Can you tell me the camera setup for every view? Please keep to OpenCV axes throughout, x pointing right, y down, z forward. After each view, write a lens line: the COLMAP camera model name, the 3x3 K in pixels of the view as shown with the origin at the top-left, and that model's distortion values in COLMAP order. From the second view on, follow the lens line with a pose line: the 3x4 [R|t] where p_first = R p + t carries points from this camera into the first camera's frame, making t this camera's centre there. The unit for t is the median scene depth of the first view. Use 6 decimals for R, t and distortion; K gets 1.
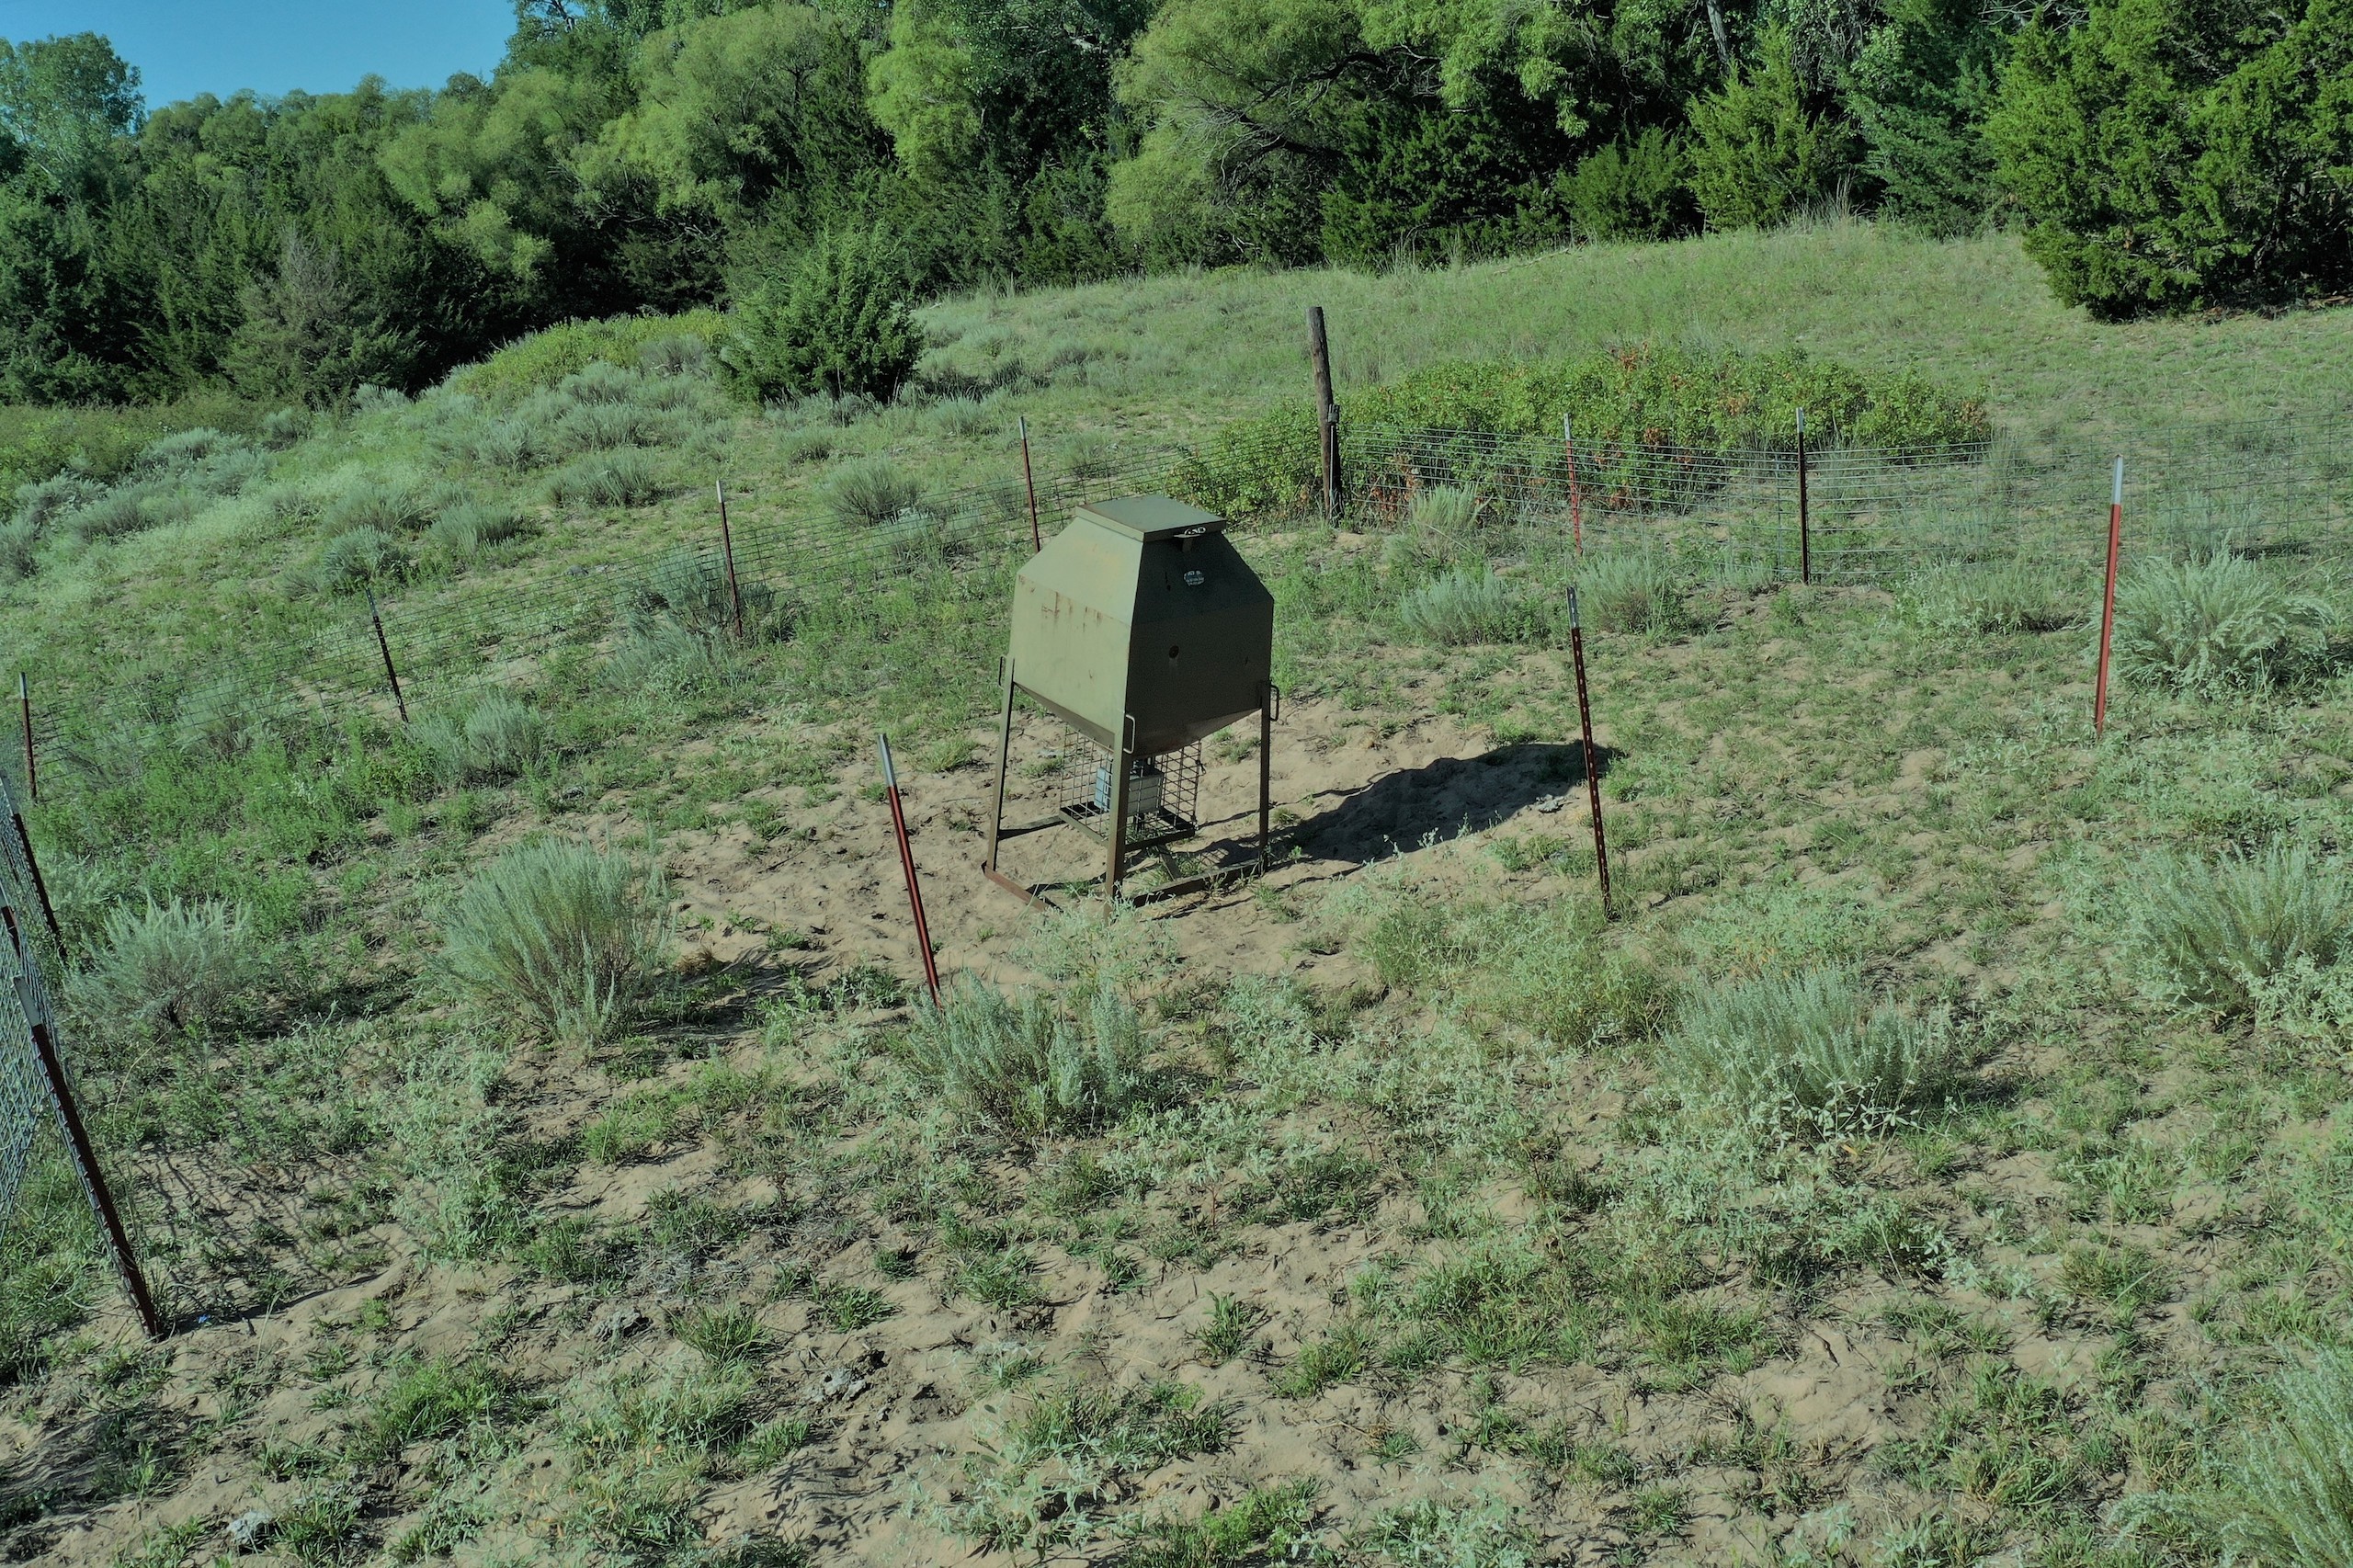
lens RADIAL K [[1888.7, 0, 1176.5], [0, 1888.7, 784.0], [0, 0, 1]] dist [-0.002011, -0.006174]
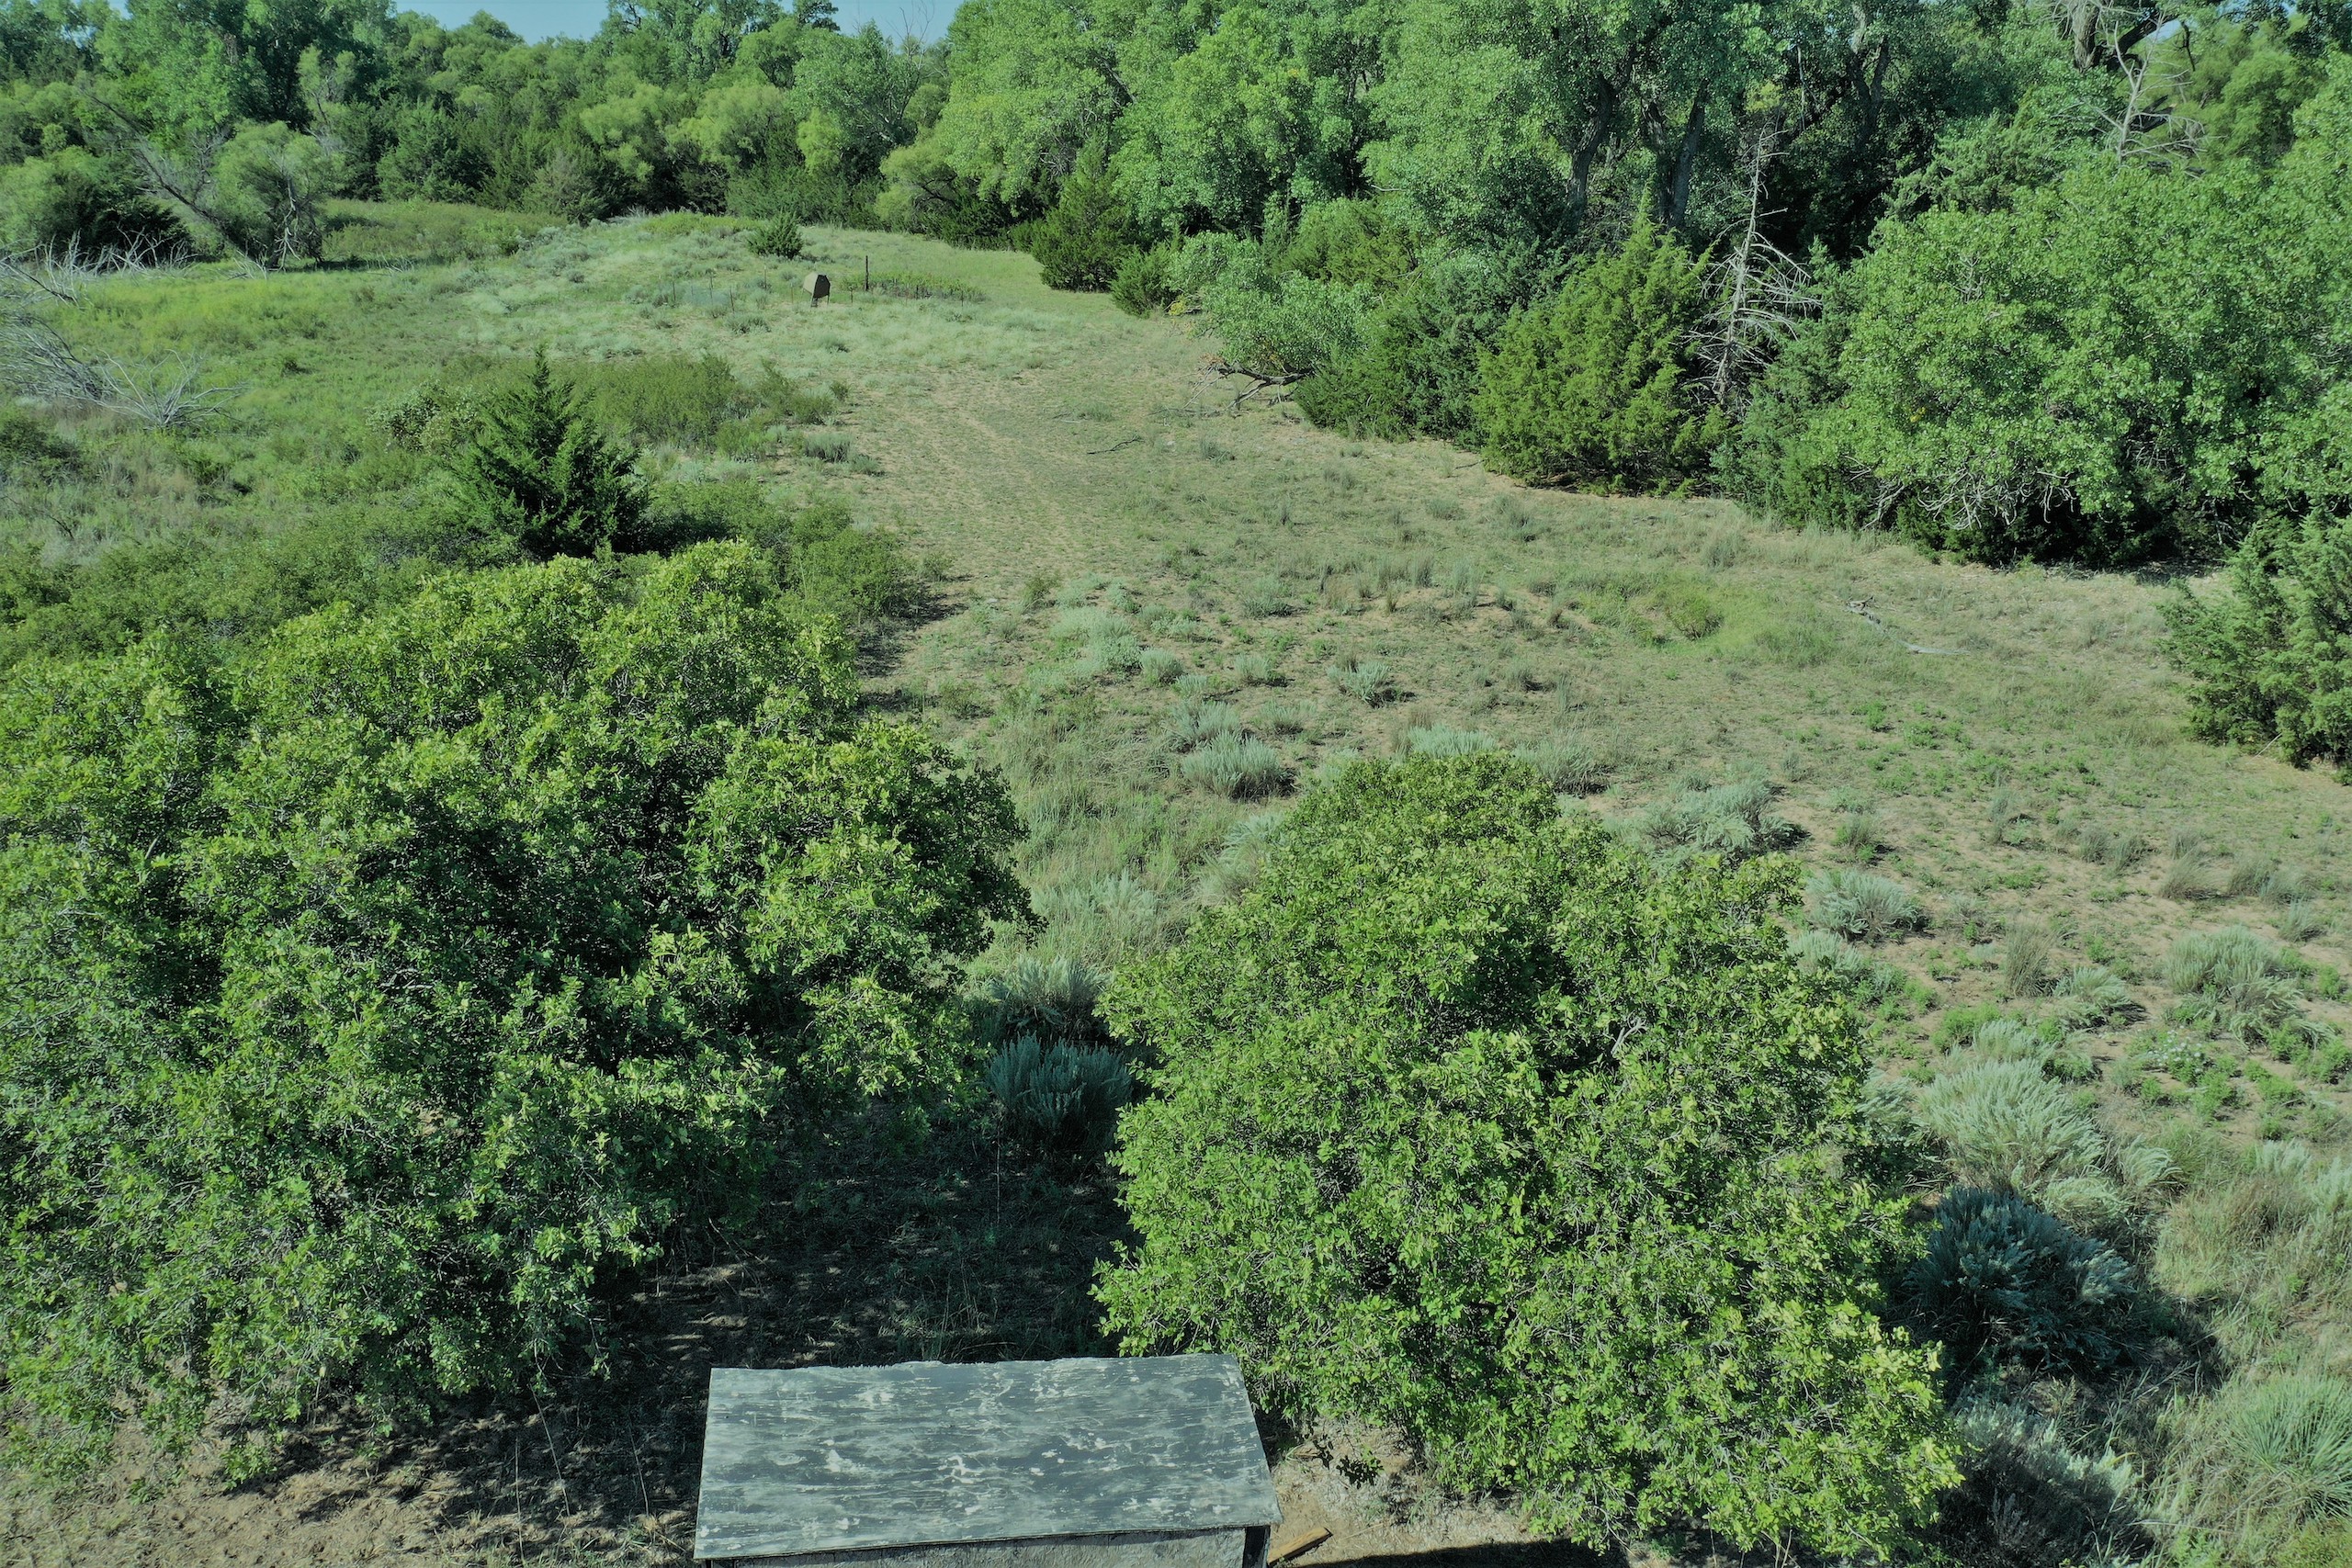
lens RADIAL K [[1887.7, 0, 1176.0], [0, 1887.7, 784.0], [0, 0, 1]] dist [-0.002011, -0.006174]
pose [[0.983034, 0.154814, 0.098372, 0.208801], [-0.158410, 0.986923, 0.029810, 0.317014], [-0.092471, -0.044887, 0.994703, -1.520382]]
